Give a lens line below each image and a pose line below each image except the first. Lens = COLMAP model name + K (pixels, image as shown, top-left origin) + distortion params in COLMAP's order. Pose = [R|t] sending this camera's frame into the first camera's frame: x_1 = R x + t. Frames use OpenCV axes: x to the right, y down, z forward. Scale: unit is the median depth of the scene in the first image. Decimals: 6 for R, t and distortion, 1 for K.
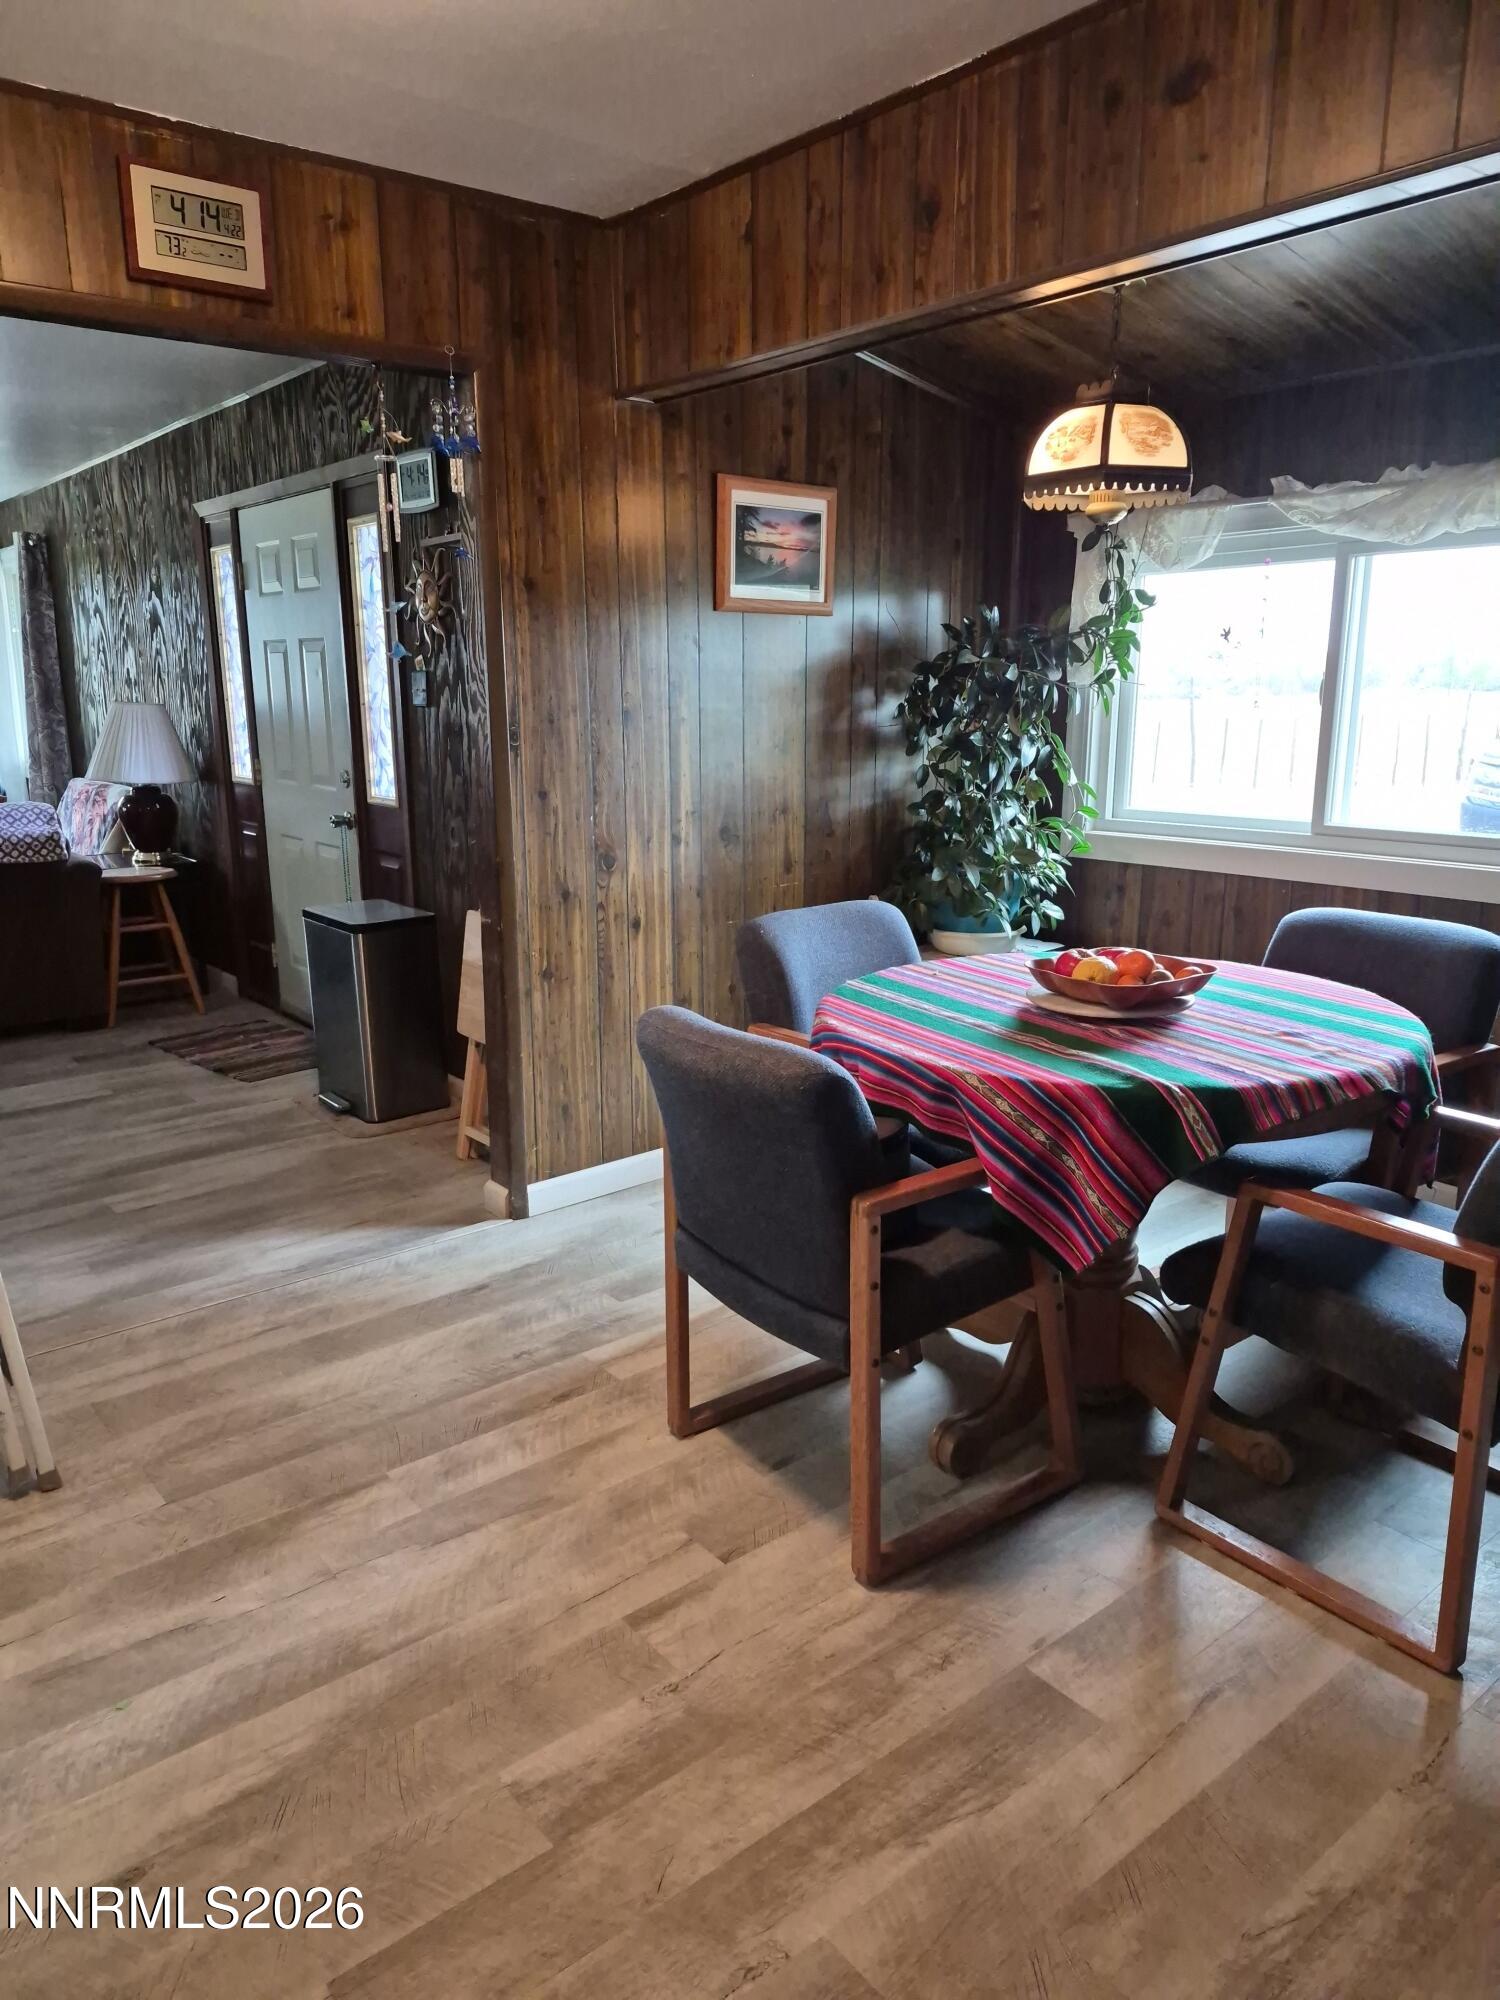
lens RADIAL K [[1375.2, 0, 755.3], [0, 1375.2, 997.6], [0, 0, 1]] dist [0.010489, -0.000278]
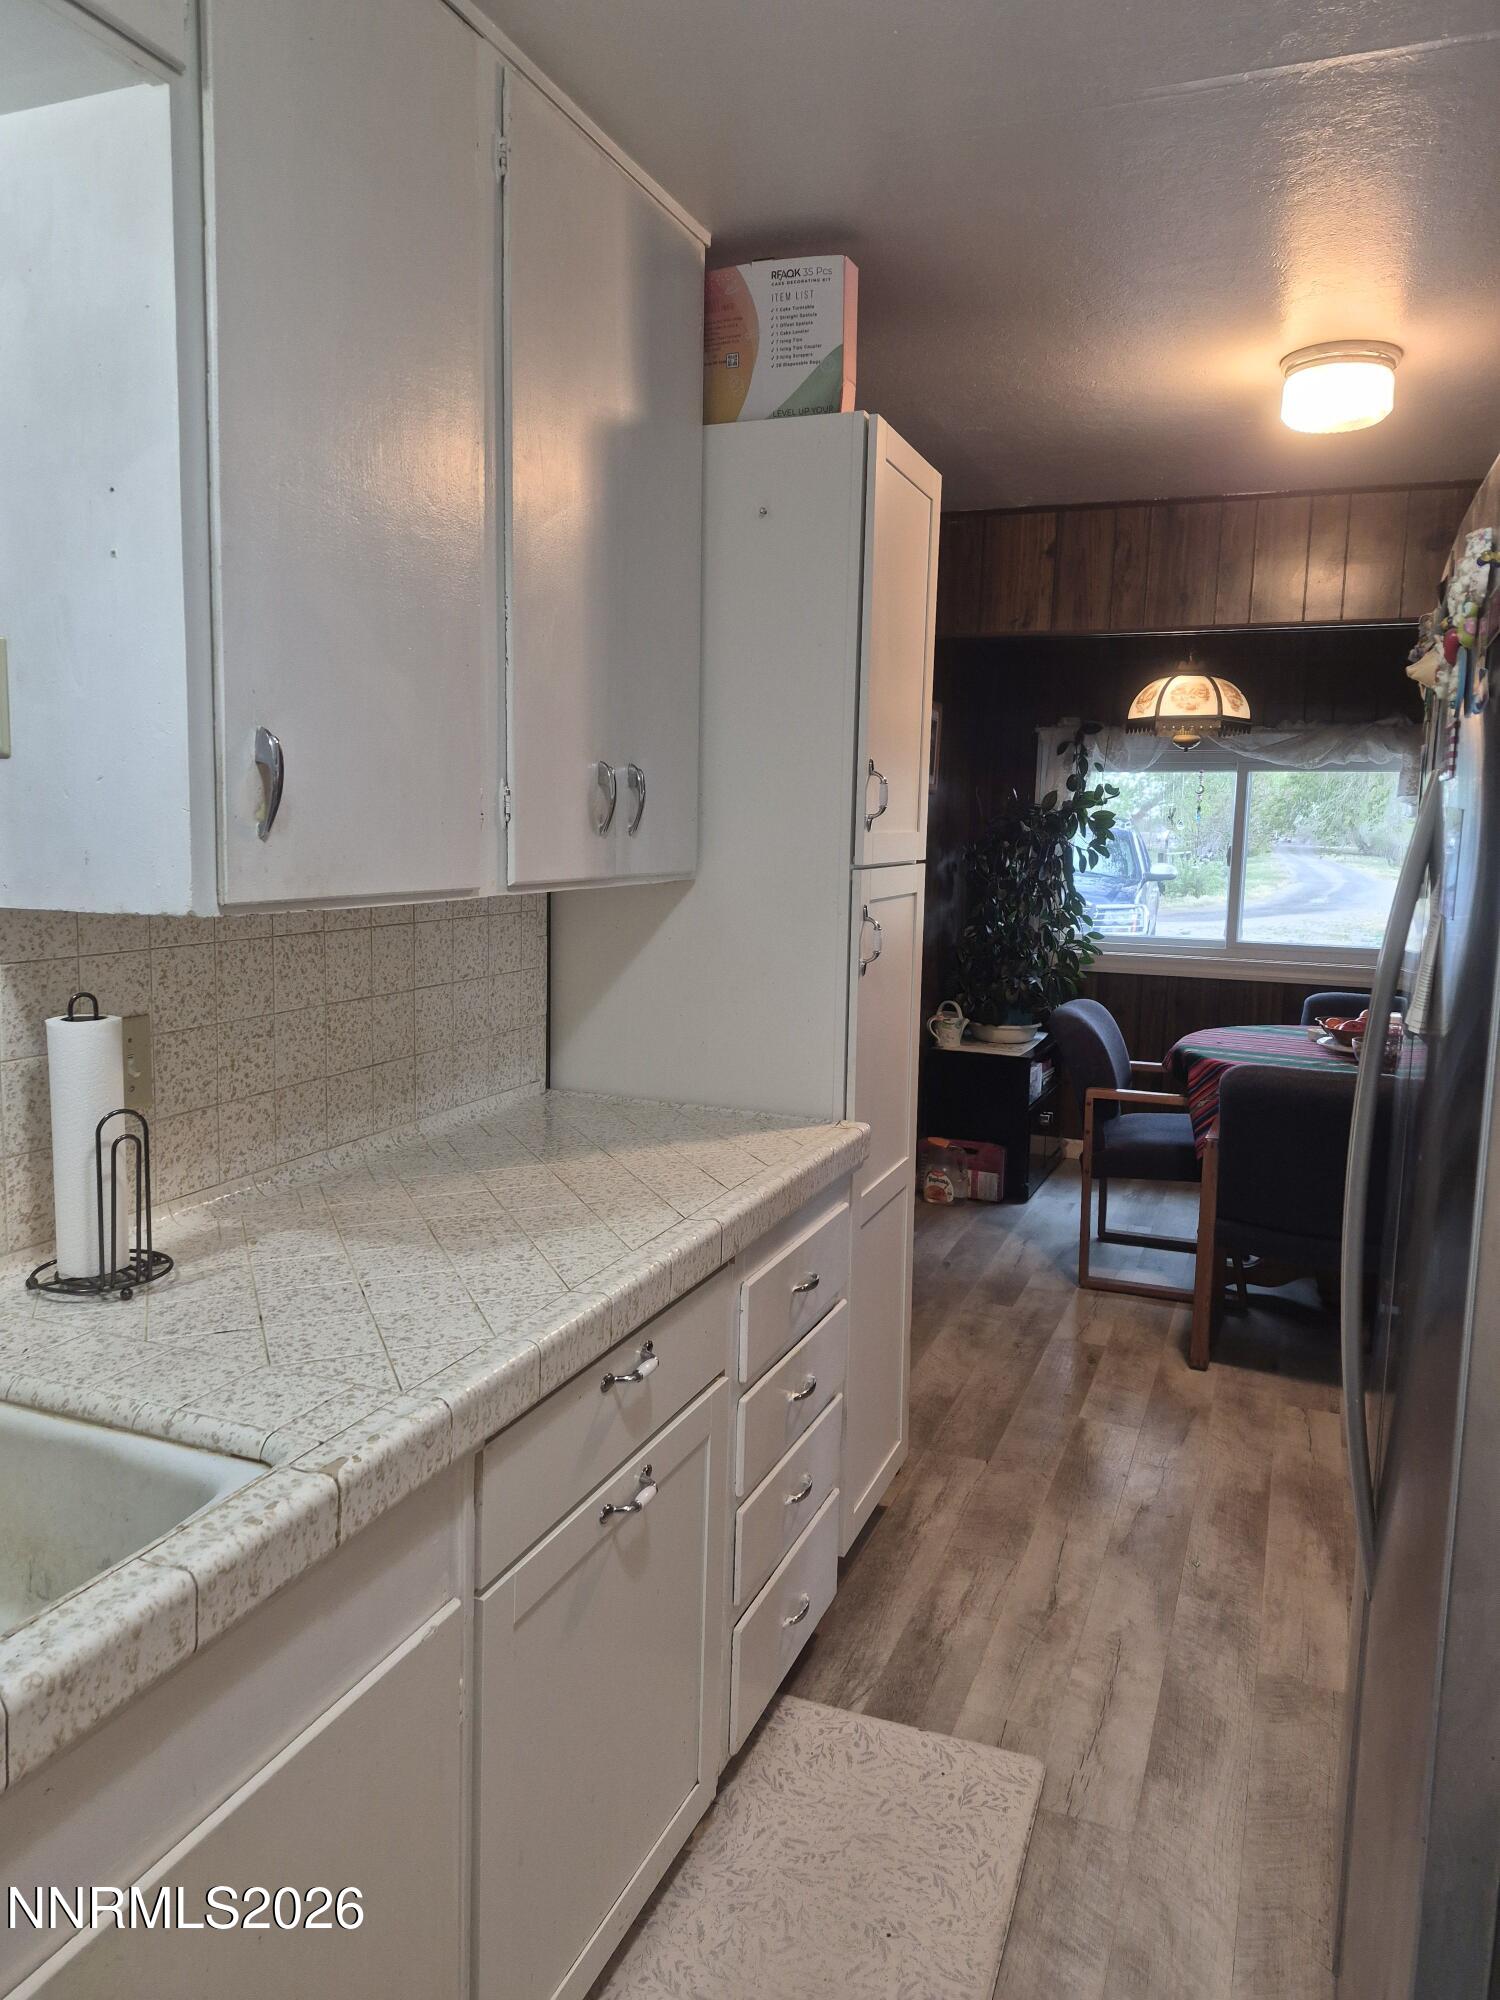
lens RADIAL K [[1374.8, 0, 746.8], [0, 1374.8, 995.0], [0, 0, 1]] dist [0.064510, -0.057445]
pose [[0.880510, -0.042666, 0.472104, -1.048298], [0.087031, 0.993562, -0.072528, -0.005464], [-0.465970, 0.104949, 0.878554, -0.101412]]
